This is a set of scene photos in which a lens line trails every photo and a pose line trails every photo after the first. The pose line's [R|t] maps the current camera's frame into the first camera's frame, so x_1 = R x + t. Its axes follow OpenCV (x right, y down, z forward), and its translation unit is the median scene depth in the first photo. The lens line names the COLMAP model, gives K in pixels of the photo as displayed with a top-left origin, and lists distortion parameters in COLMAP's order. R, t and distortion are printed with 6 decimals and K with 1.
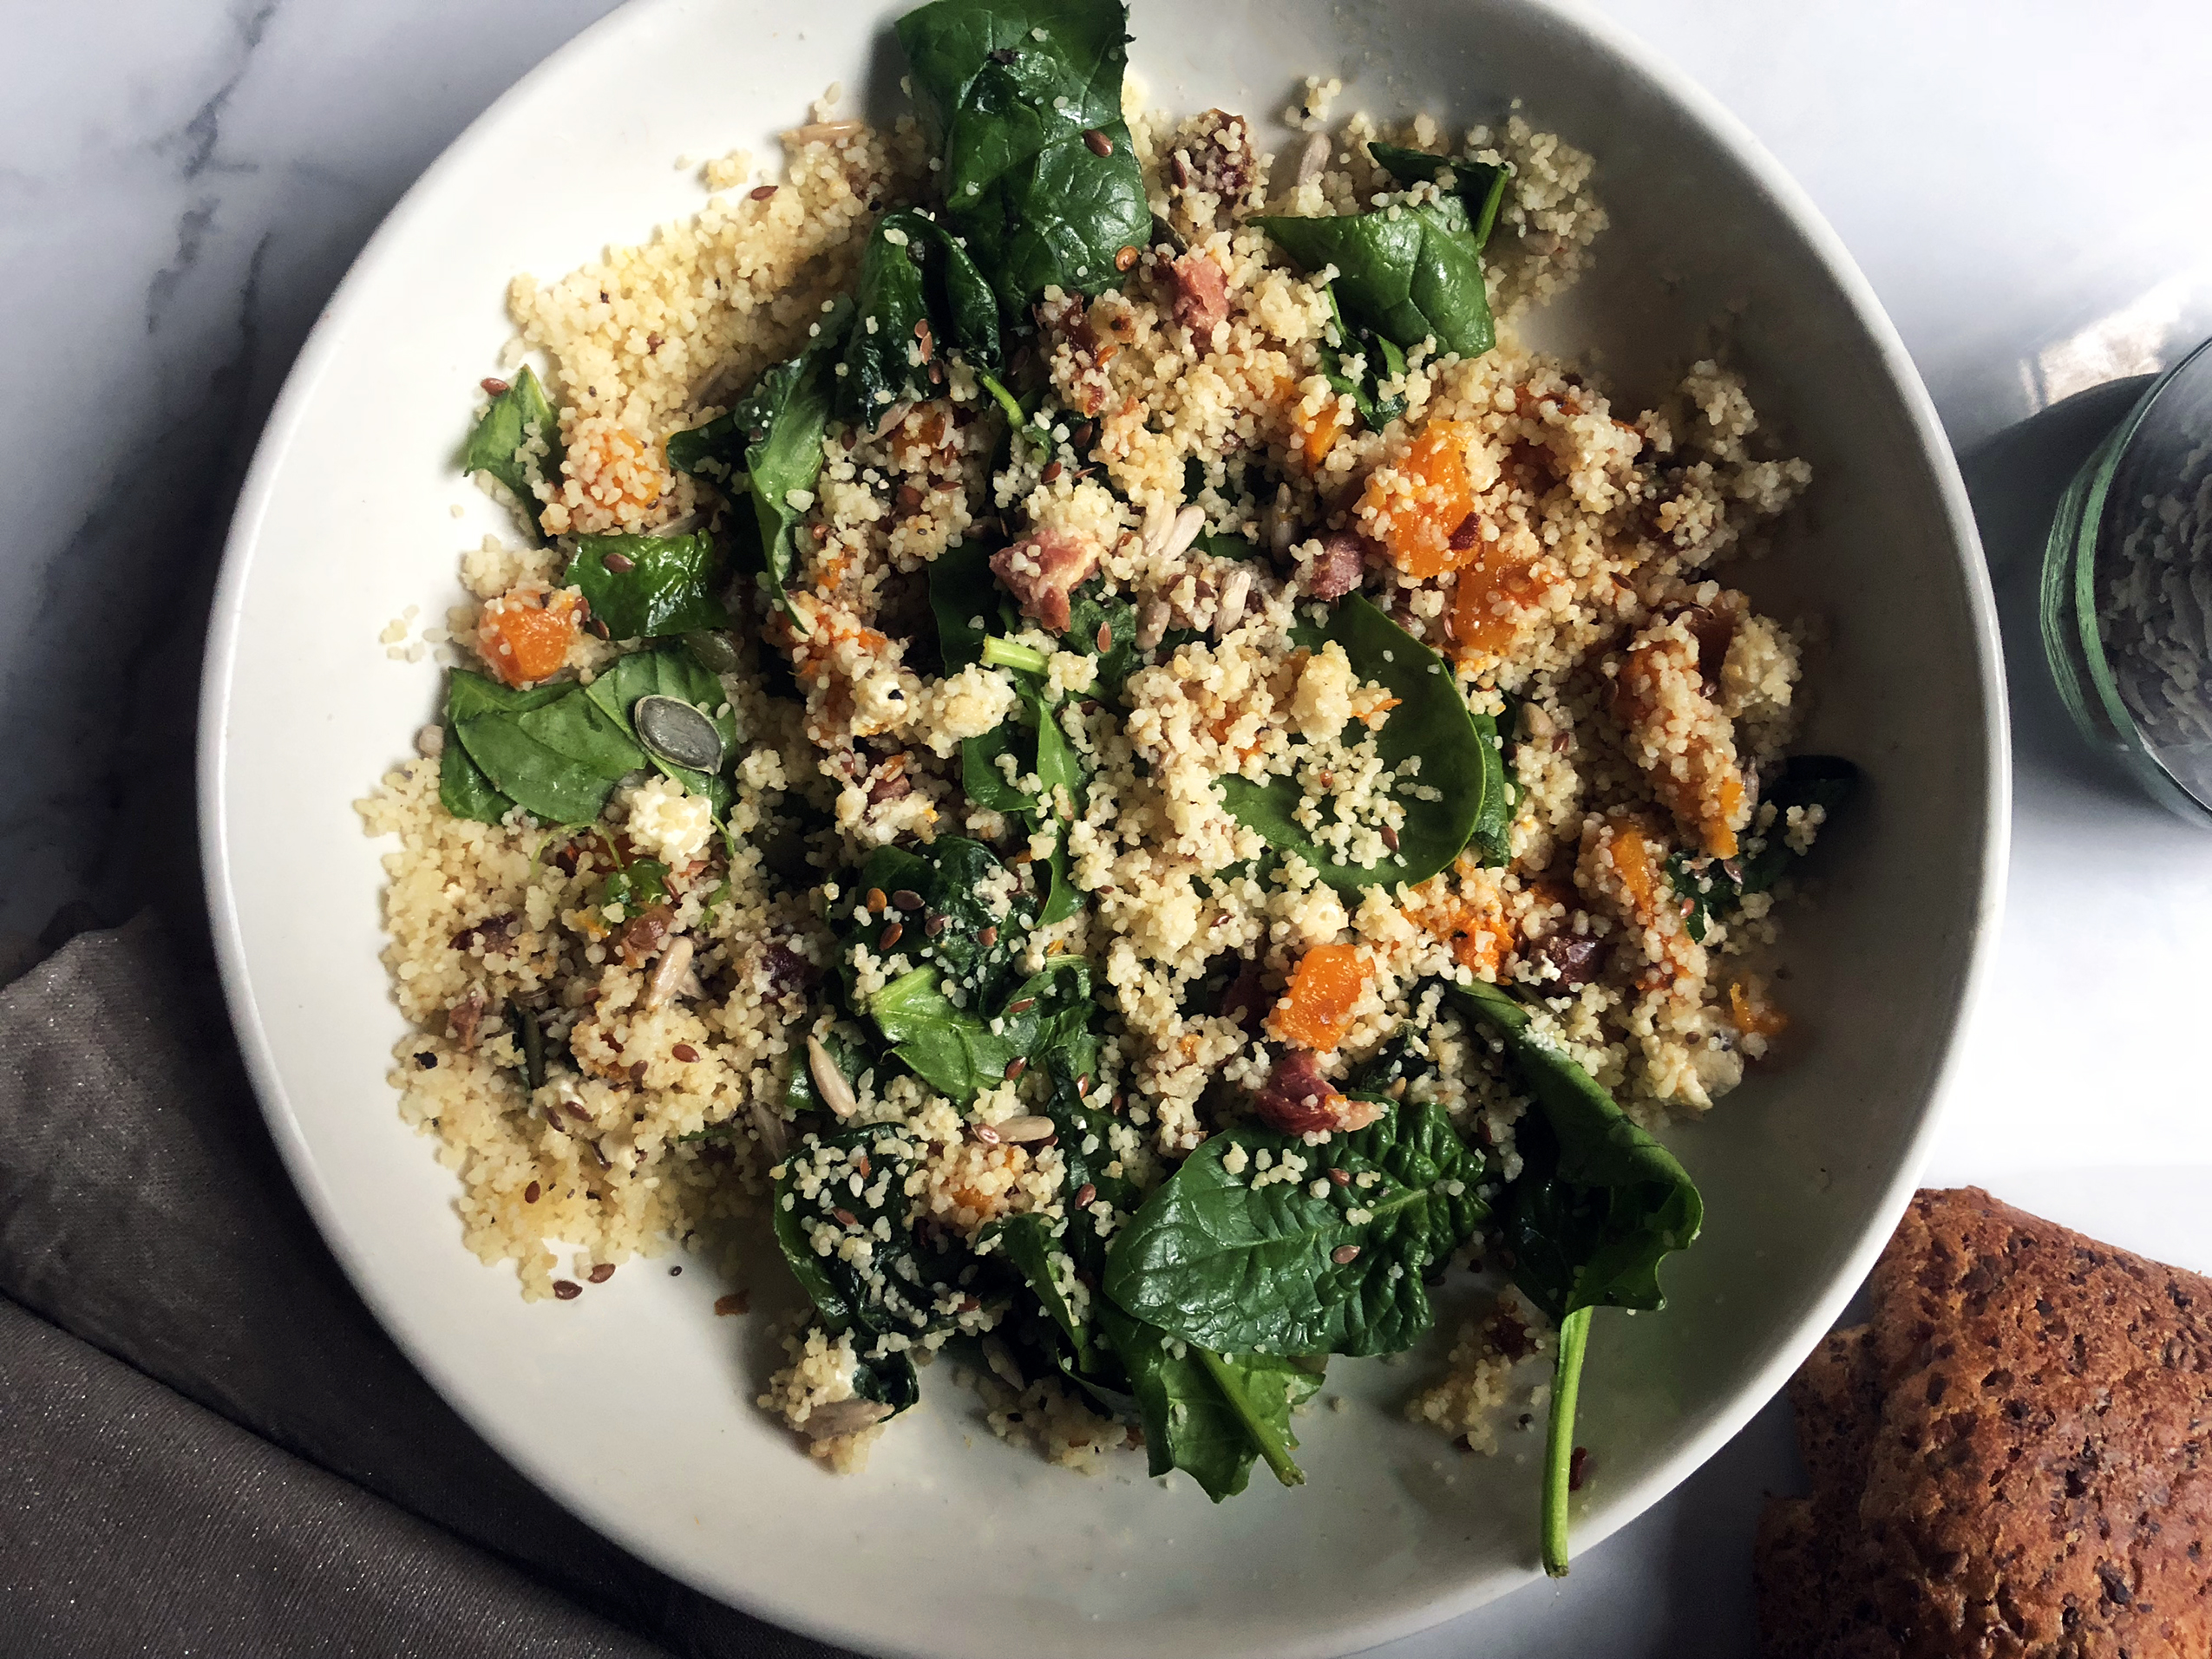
lens RADIAL K [[1832.0, 0, 1096.1], [0, 1832.0, 807.4], [0, 0, 1]] dist [0.089427, -0.158108]
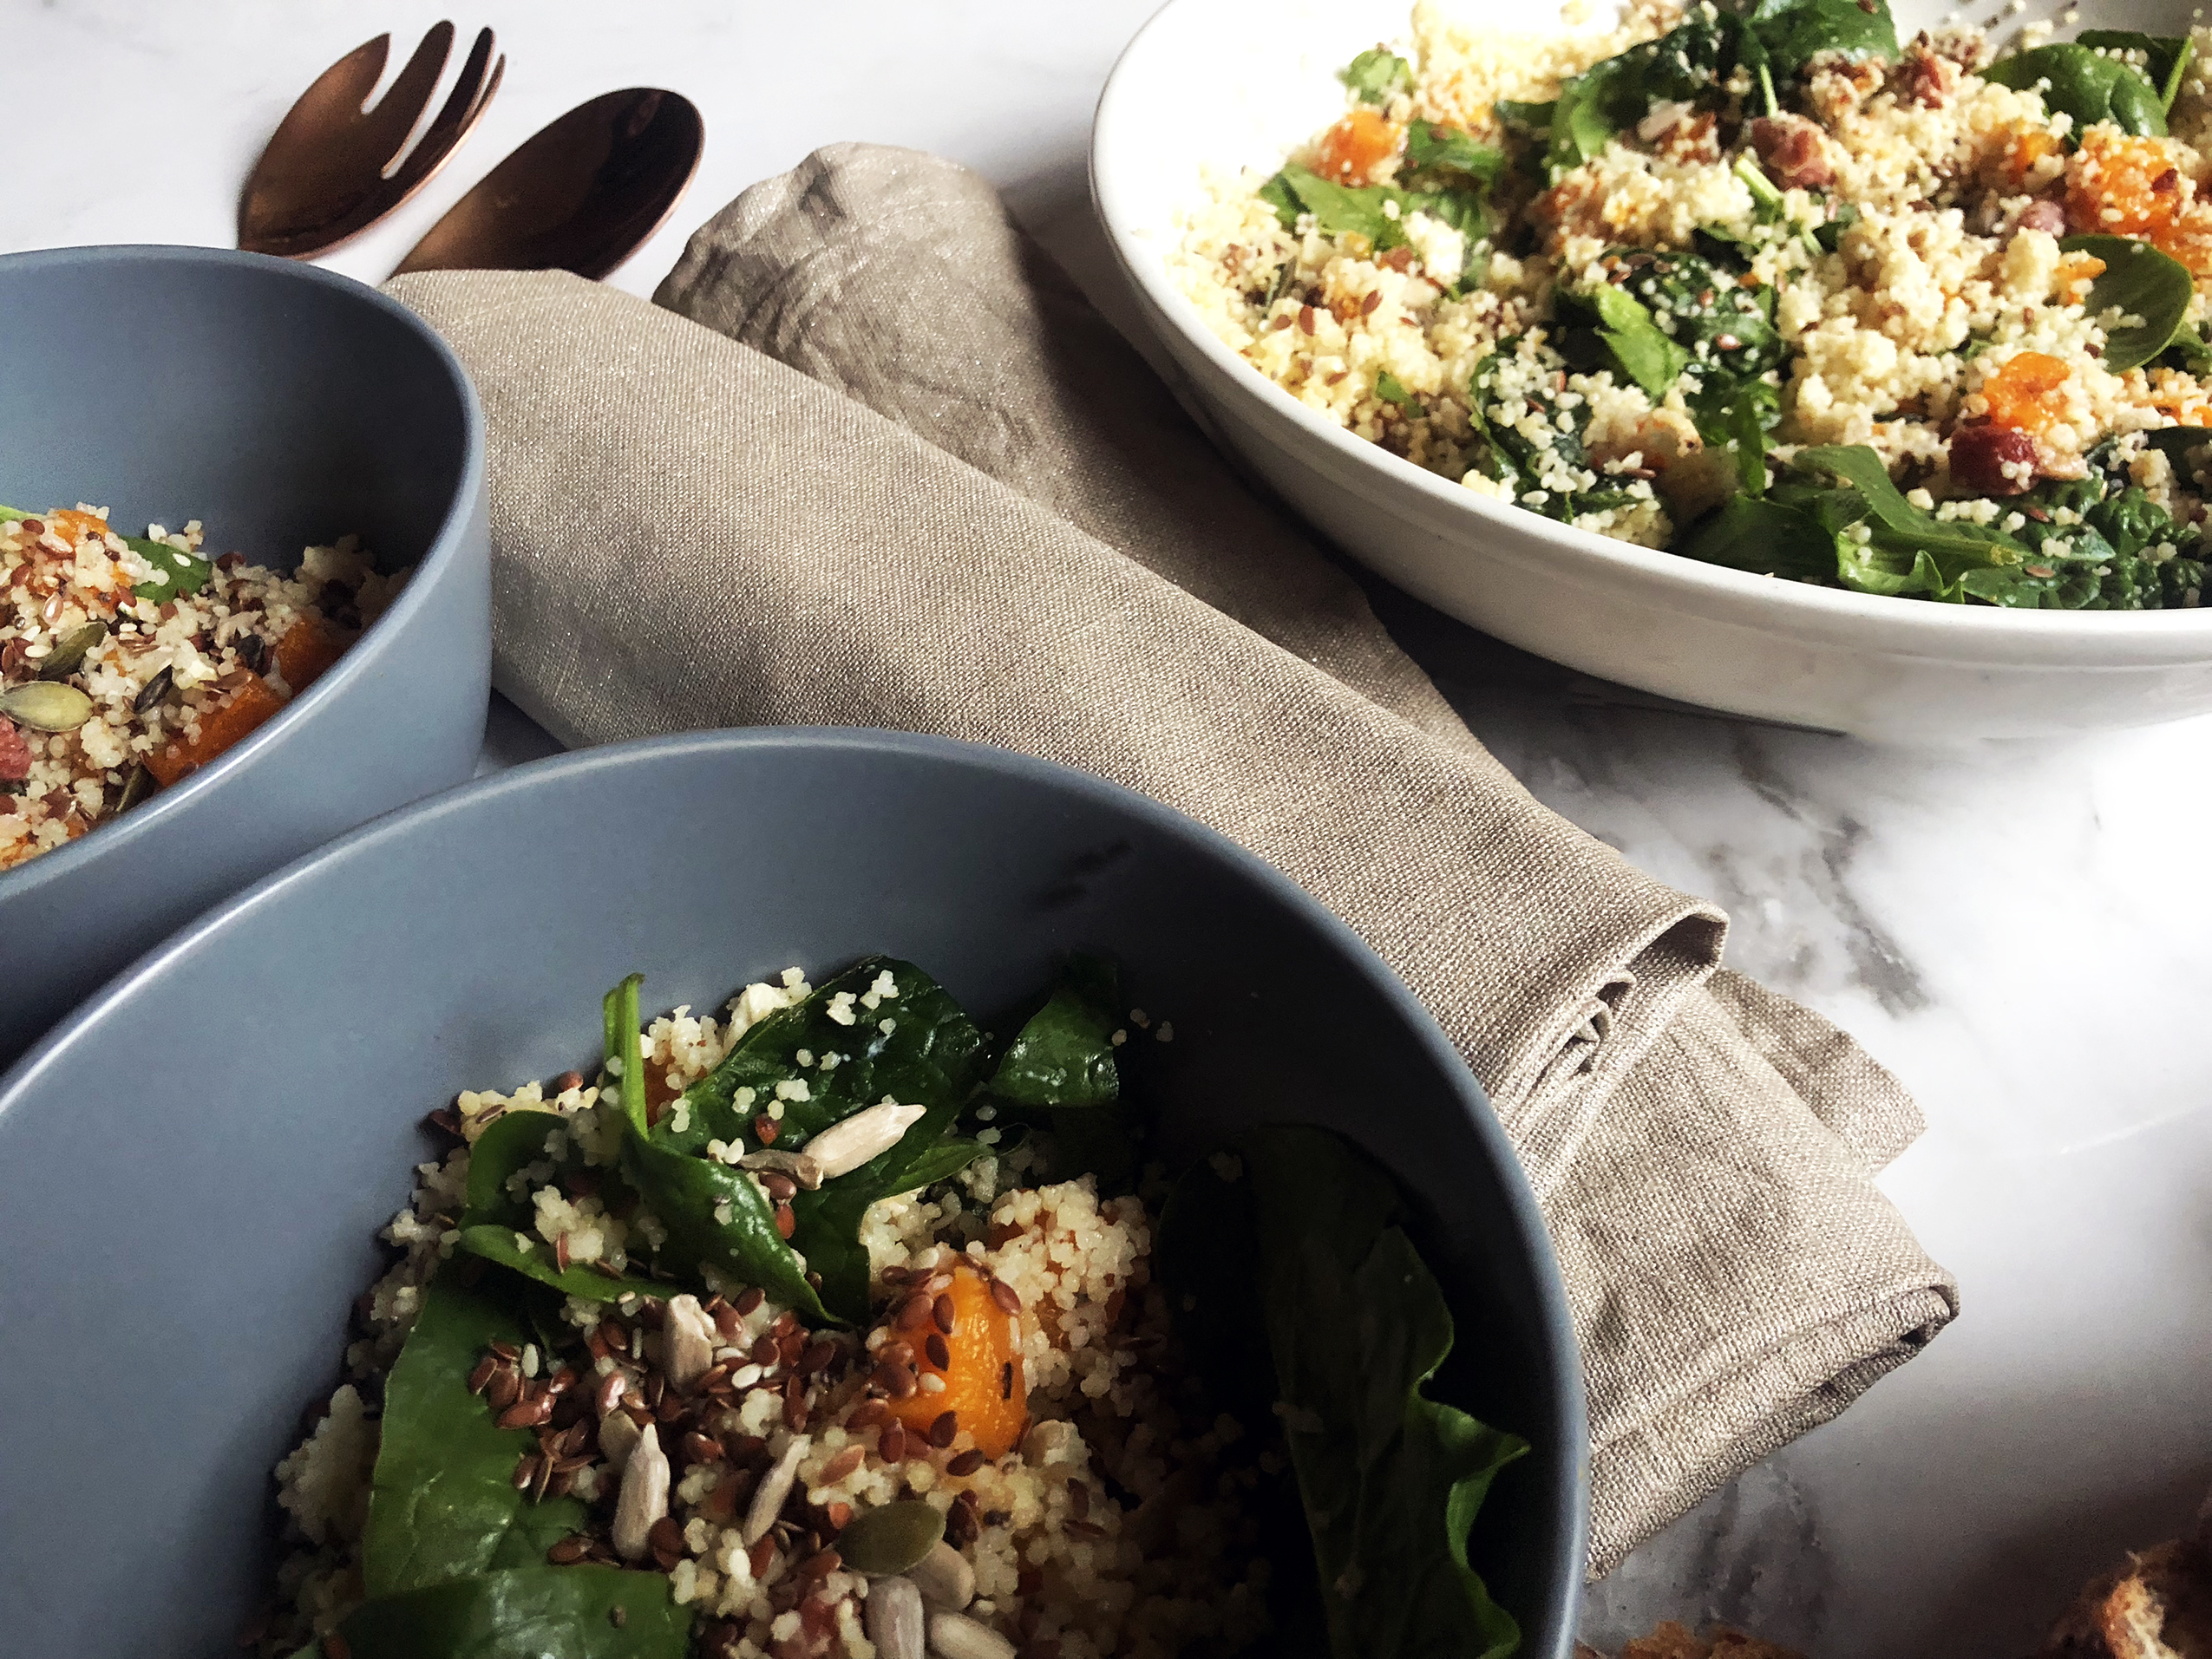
lens RADIAL K [[1836.8, 0, 1100.5], [0, 1836.8, 815.8], [0, 0, 1]] dist [0.011517, -0.015738]
pose [[0.940302, 0.227799, -0.252861, -0.049954], [-0.338826, 0.696573, -0.632442, 1.088985], [0.032067, 0.680363, 0.732174, 0.382633]]
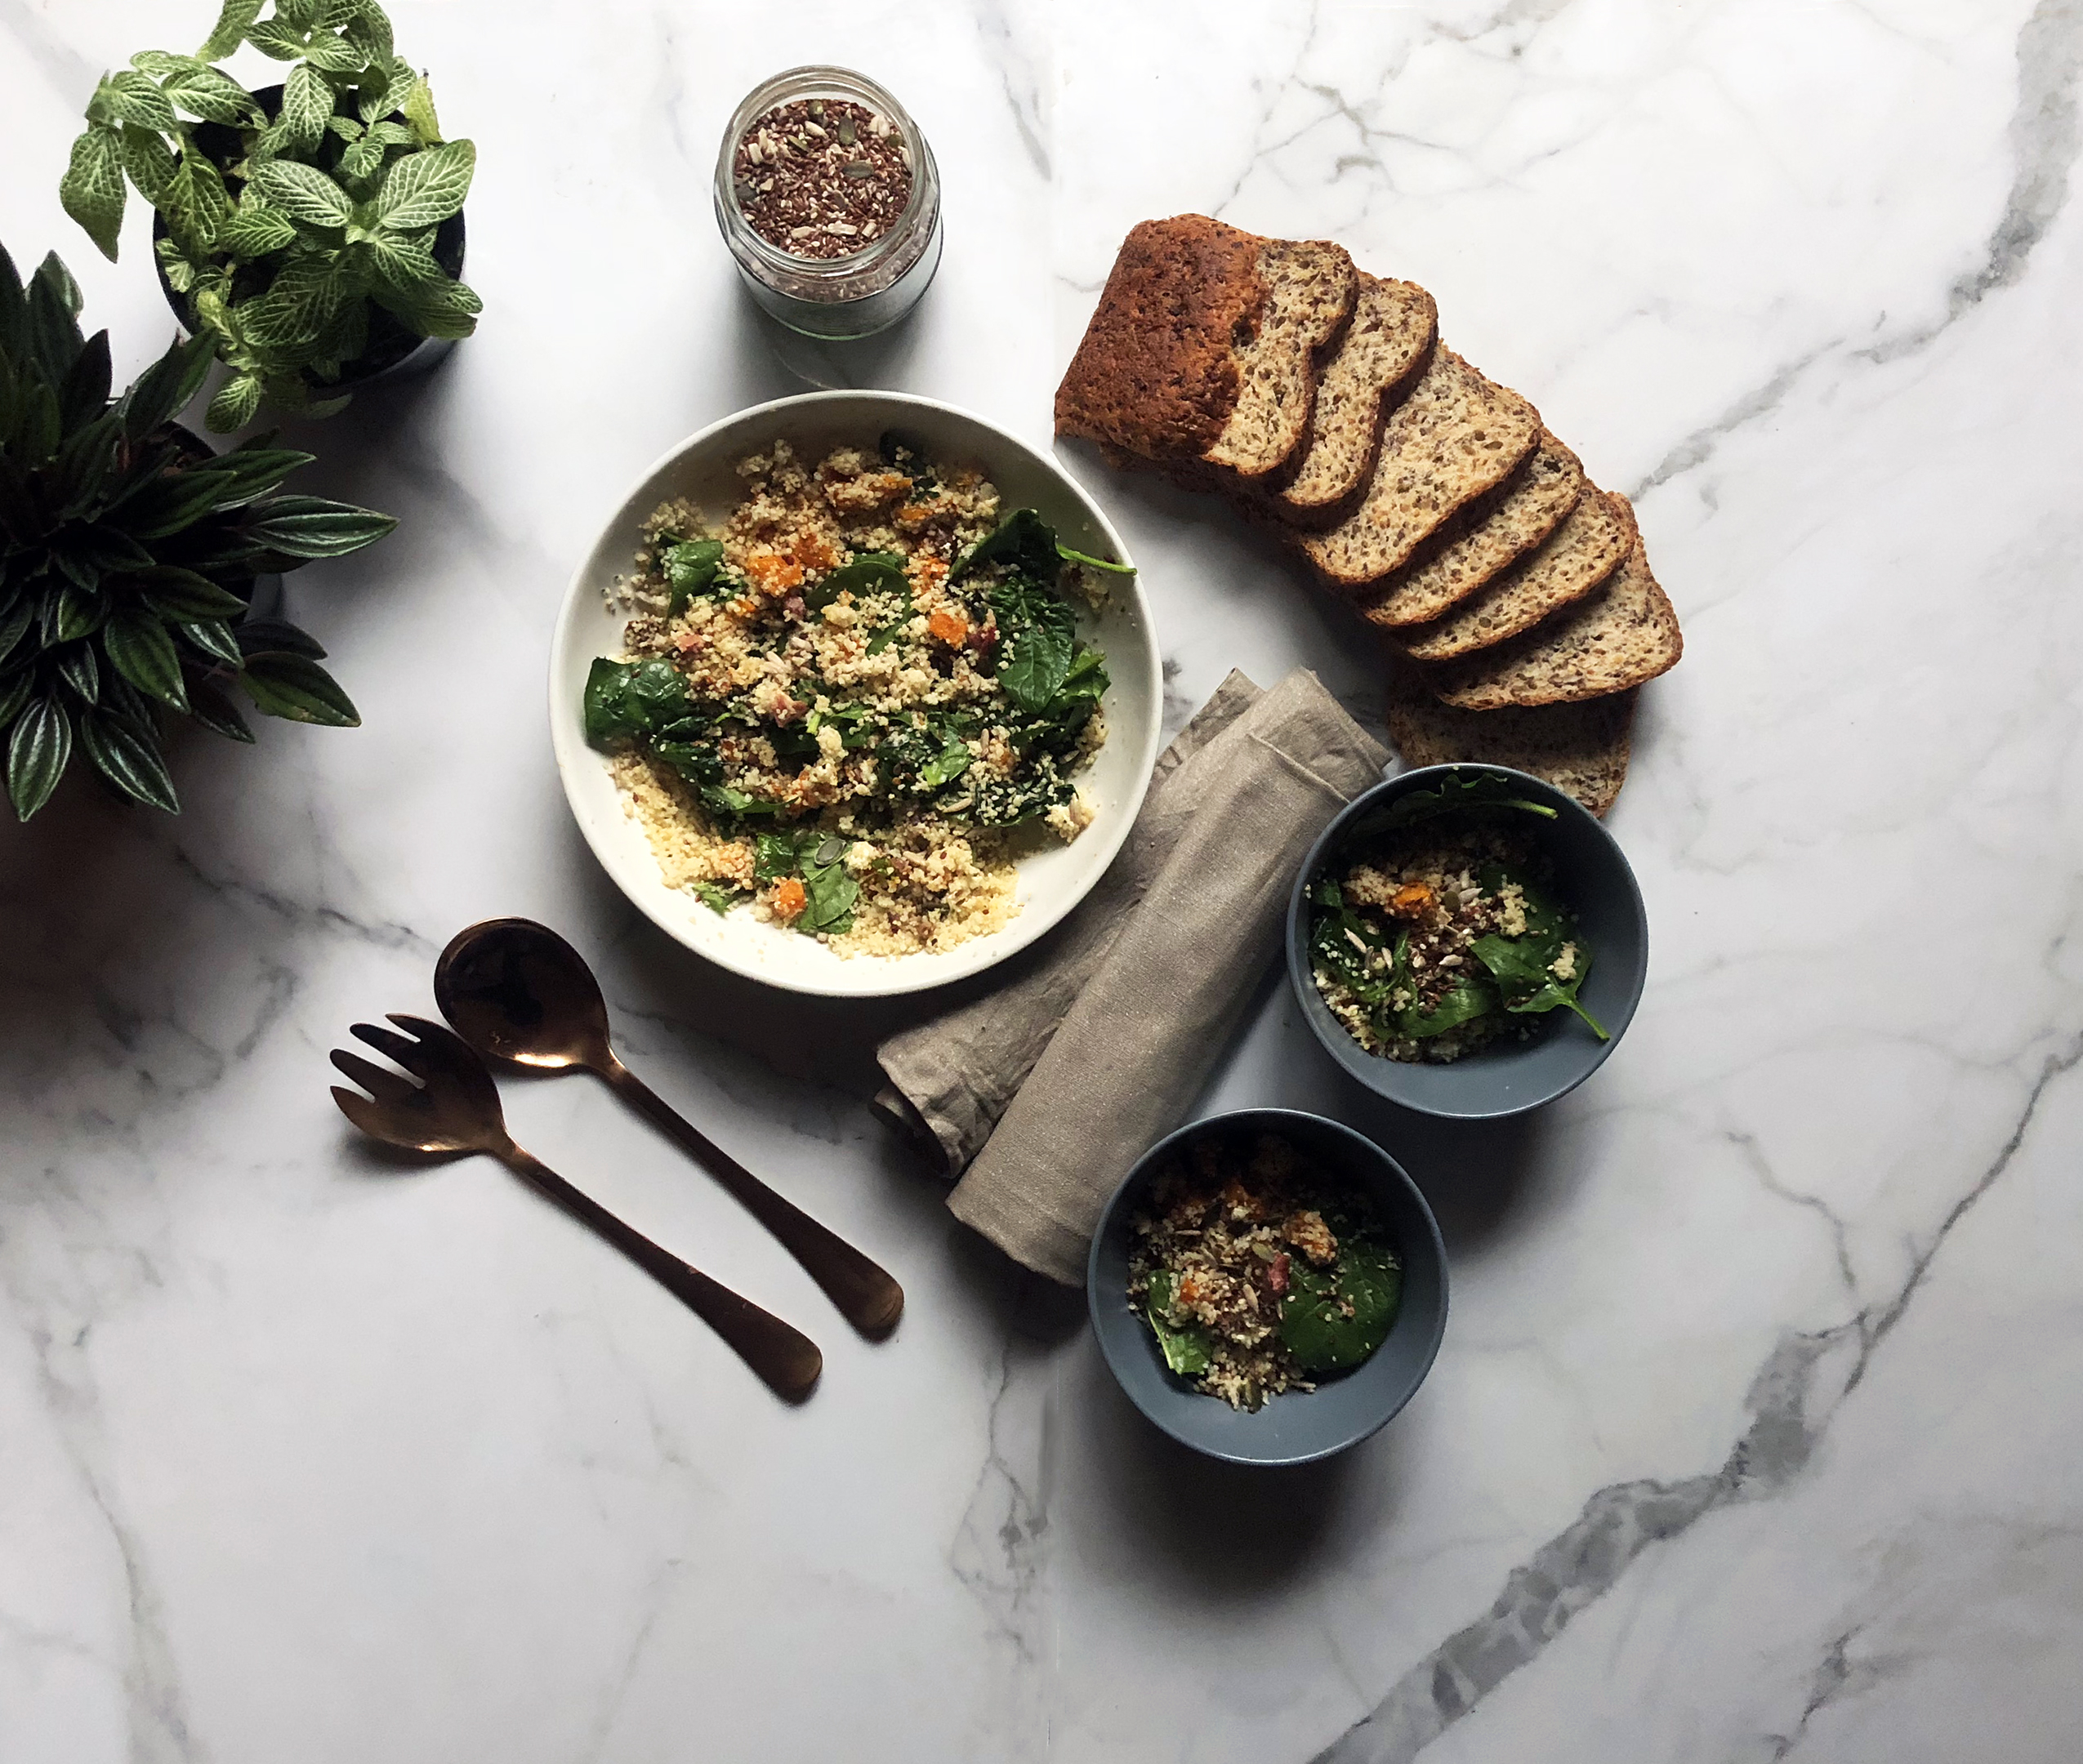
lens RADIAL K [[2079.2, 0, 1026.5], [0, 2079.2, 801.2], [0, 0, 1]] dist [0.155116, -0.621898]
pose [[0.103924, -0.993819, 0.039021, -0.249499], [0.994166, 0.104940, 0.024938, 0.169965], [-0.028879, 0.036201, 0.998927, -2.149029]]
